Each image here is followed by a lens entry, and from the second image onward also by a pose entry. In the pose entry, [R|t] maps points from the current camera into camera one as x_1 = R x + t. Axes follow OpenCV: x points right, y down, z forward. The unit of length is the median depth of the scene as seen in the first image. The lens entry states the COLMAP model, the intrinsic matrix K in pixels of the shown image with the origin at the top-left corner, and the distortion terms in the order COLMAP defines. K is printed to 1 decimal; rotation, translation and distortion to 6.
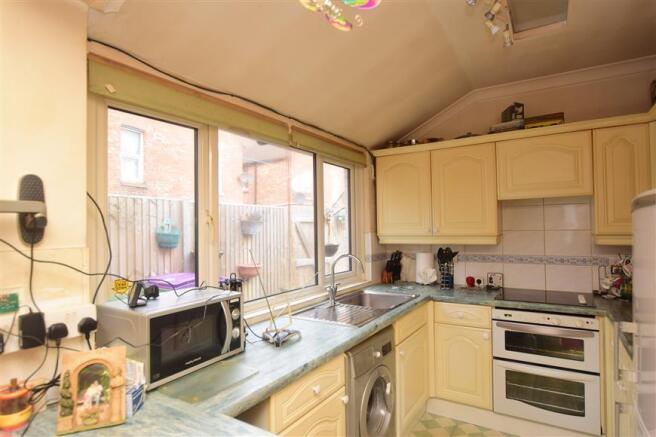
lens RADIAL K [[354.9, 0, 328.1], [0, 354.9, 219.8], [0, 0, 1]] dist [0.001751, 0.000448]
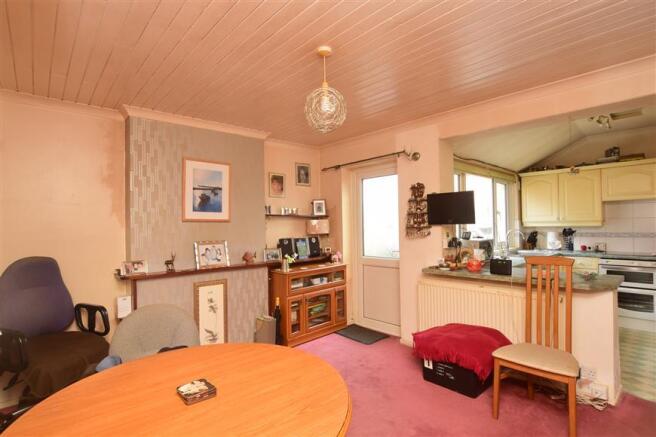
lens RADIAL K [[319.0, 0, 328.1], [0, 319.0, 219.9], [0, 0, 1]] dist [-0.014124, -0.001160]
pose [[0.963898, 0.004984, -0.266224, -0.403780], [-0.004605, 0.999987, 0.002049, 0.038733], [0.266231, -0.000750, 0.963909, -0.843359]]
